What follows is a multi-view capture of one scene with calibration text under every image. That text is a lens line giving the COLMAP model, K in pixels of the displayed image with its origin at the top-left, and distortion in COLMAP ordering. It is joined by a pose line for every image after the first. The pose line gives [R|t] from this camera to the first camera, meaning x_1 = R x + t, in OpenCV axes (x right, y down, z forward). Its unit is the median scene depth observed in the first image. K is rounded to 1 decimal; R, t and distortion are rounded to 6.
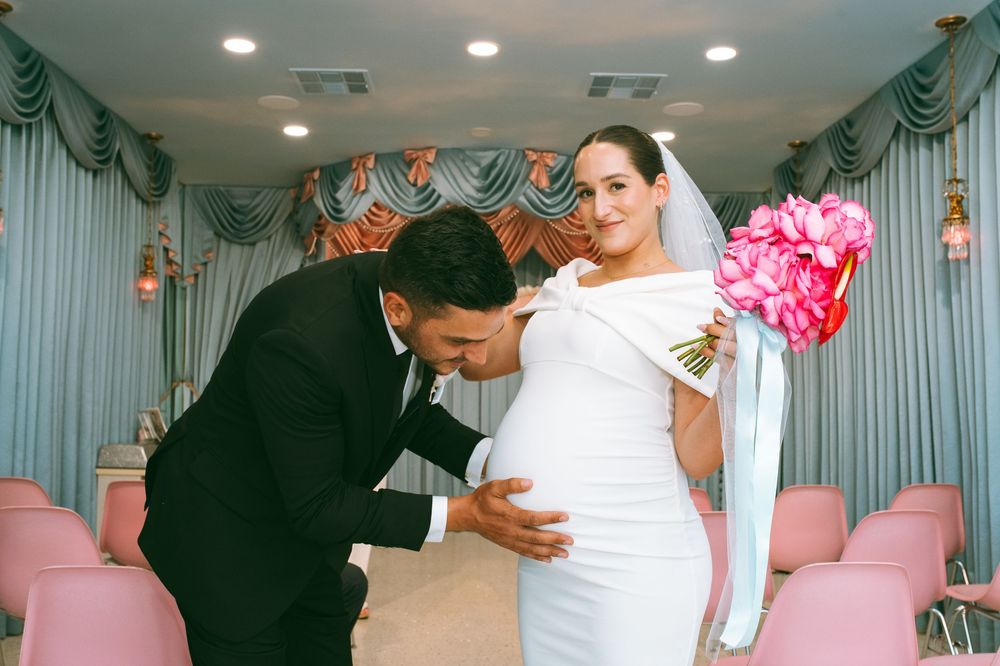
lens RADIAL K [[923.4, 0, 484.7], [0, 923.4, 346.3], [0, 0, 1]] dist [-0.045743, 0.005805]
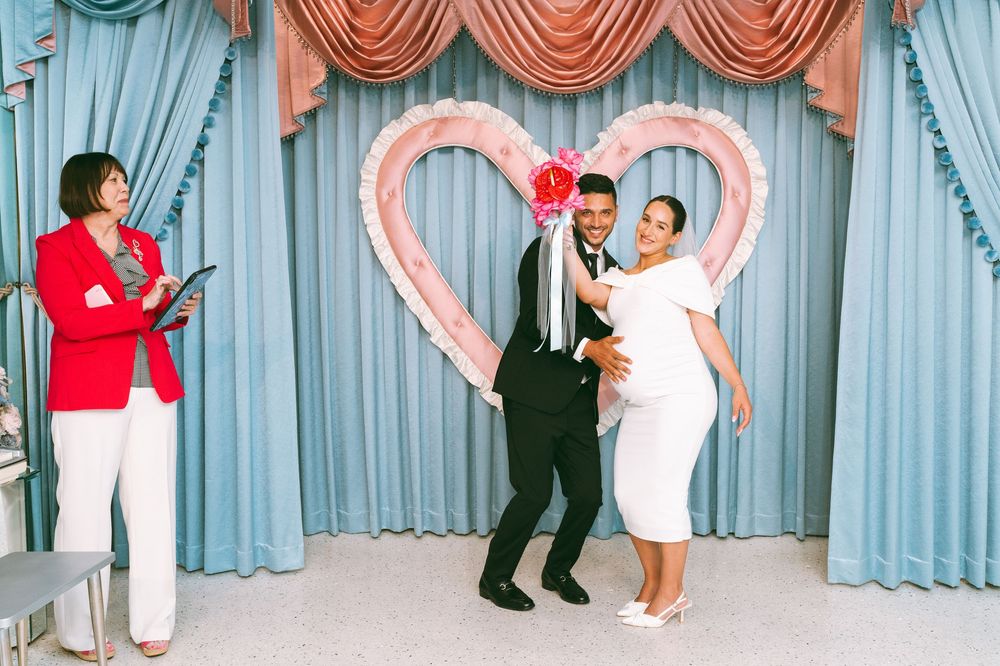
lens RADIAL K [[983.9, 0, 514.9], [0, 983.9, 337.6], [0, 0, 1]] dist [-0.014510, 0.003378]
pose [[0.997849, -0.001068, -0.065541, 0.001336], [0.009104, 0.992433, 0.122445, 0.001085], [0.064914, -0.122779, 0.990309, 0.522358]]
